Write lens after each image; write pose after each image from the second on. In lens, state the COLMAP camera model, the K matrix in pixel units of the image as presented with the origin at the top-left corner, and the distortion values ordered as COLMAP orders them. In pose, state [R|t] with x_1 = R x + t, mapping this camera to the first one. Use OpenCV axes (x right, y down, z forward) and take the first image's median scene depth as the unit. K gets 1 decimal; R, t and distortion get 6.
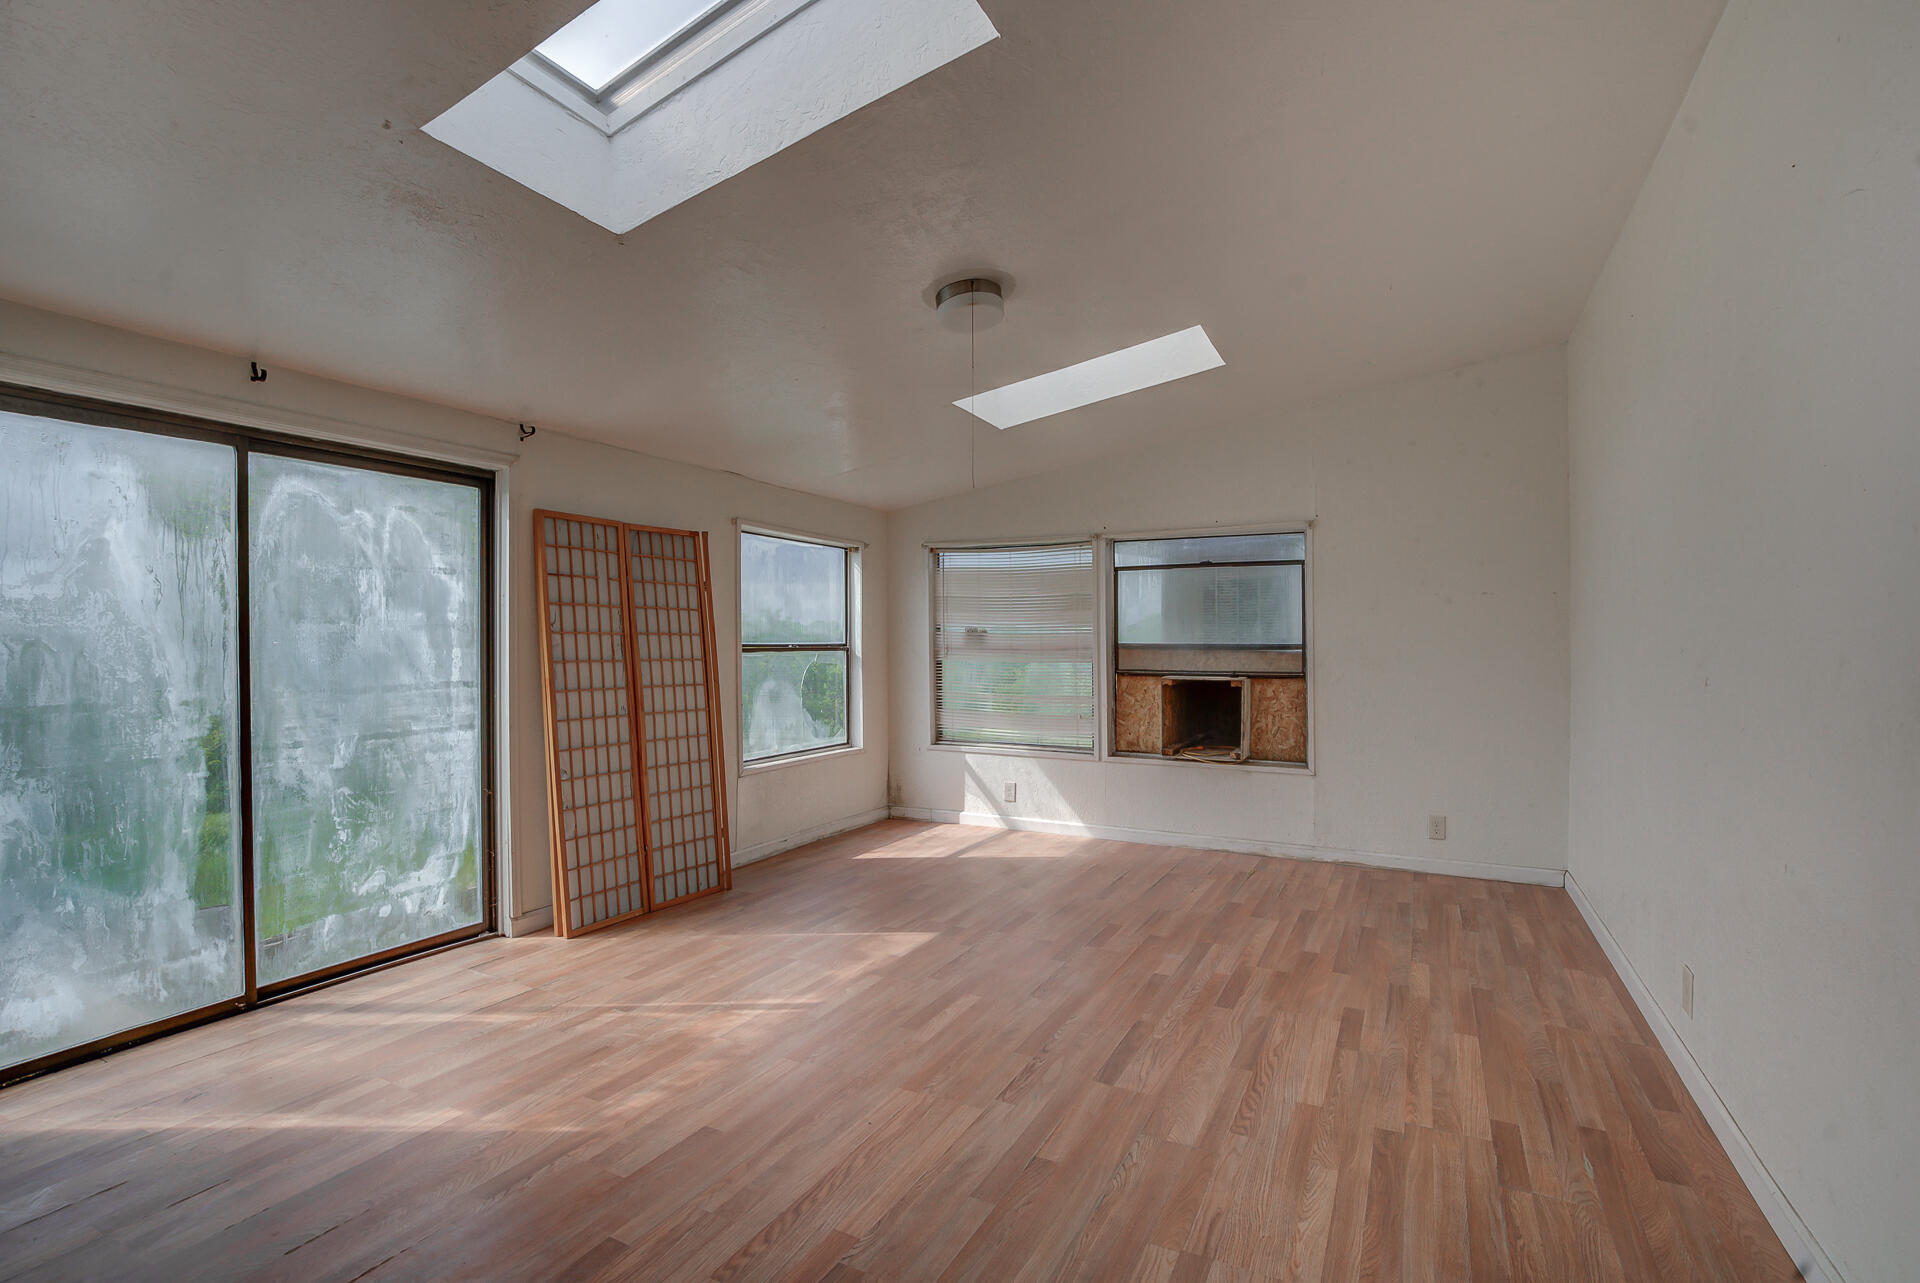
lens RADIAL K [[893.5, 0, 975.5], [0, 893.5, 645.9], [0, 0, 1]] dist [-0.038285, 0.008889]
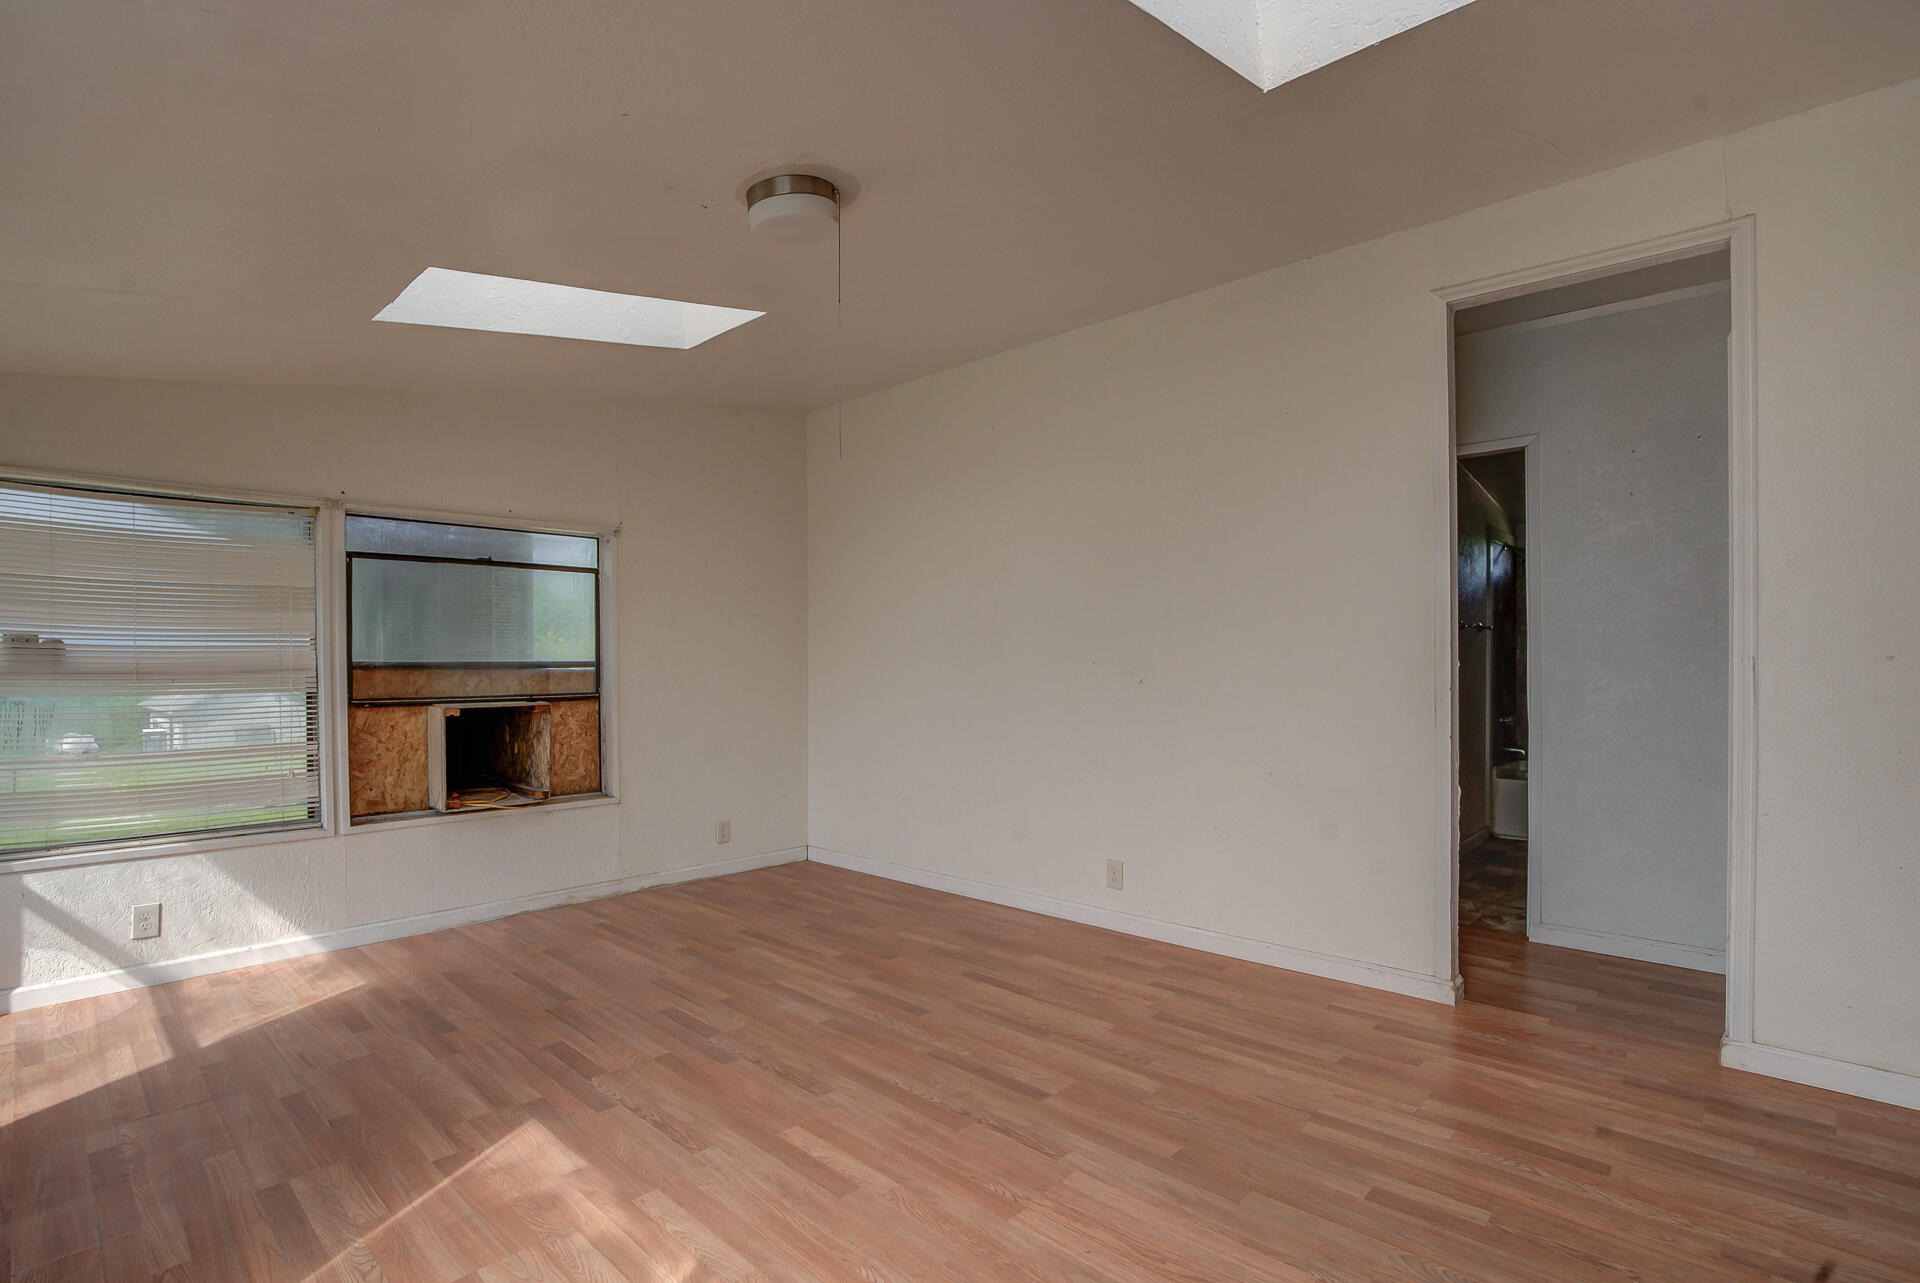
lens RADIAL K [[893.5, 0, 971.5], [0, 893.5, 666.1], [0, 0, 1]] dist [-0.038285, 0.008889]
pose [[0.278363, -0.007727, 0.960445, -0.465806], [0.007755, 0.999953, 0.005797, 0.000598], [-0.960445, 0.005834, 0.278410, 0.446921]]
